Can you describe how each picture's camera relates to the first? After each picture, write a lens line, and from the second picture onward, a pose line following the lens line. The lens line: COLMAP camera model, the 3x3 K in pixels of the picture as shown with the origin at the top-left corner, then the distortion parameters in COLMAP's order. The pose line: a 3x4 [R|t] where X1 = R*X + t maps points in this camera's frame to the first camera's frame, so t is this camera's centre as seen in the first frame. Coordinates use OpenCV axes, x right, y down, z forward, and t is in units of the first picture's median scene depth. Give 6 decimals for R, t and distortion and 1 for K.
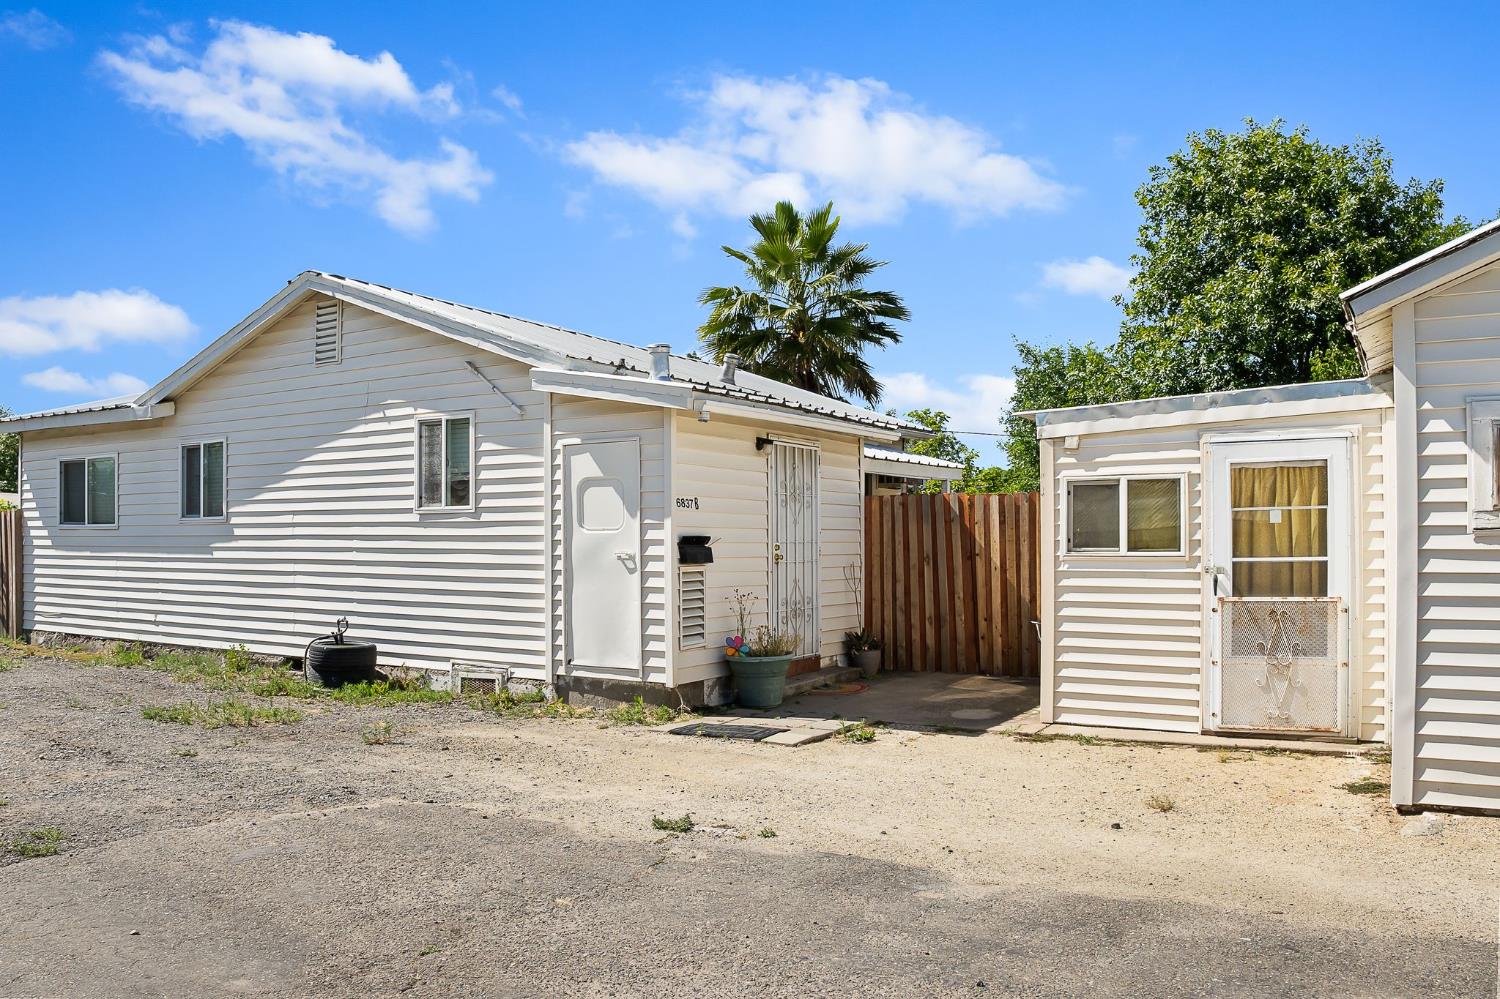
lens RADIAL K [[1194.0, 0, 756.7], [0, 1194.0, 503.7], [0, 0, 1]] dist [-0.139696, 0.013547]
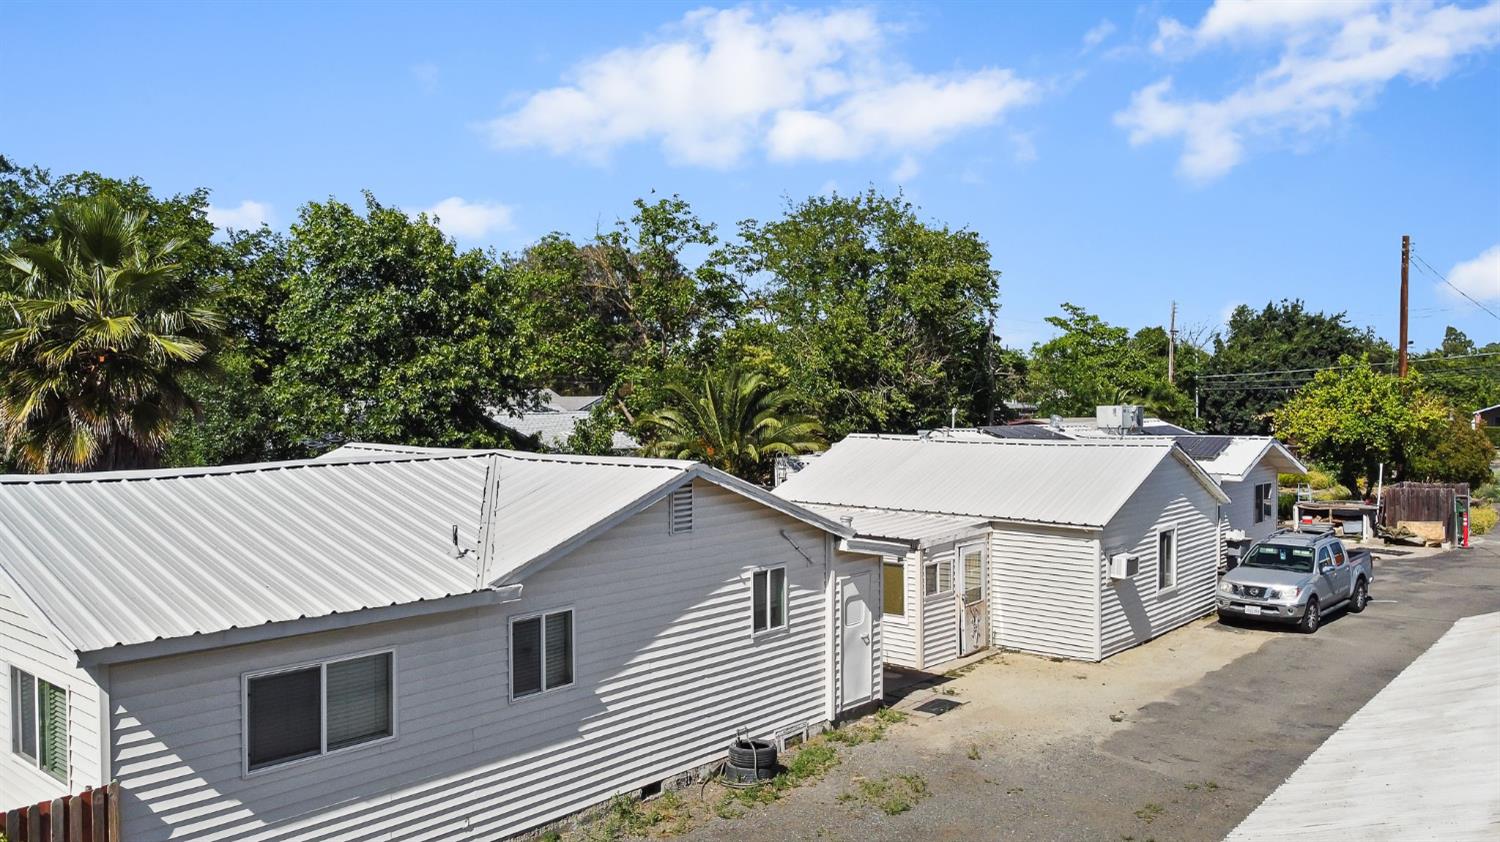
lens RADIAL K [[1125.4, 0, 755.8], [0, 1125.4, 419.5], [0, 0, 1]] dist [0.013031, -0.023996]
pose [[0.146866, -0.019470, 0.988965, -1.626996], [-0.032389, 0.999175, 0.024481, -0.288186], [-0.988626, -0.035627, 0.146114, 0.813065]]
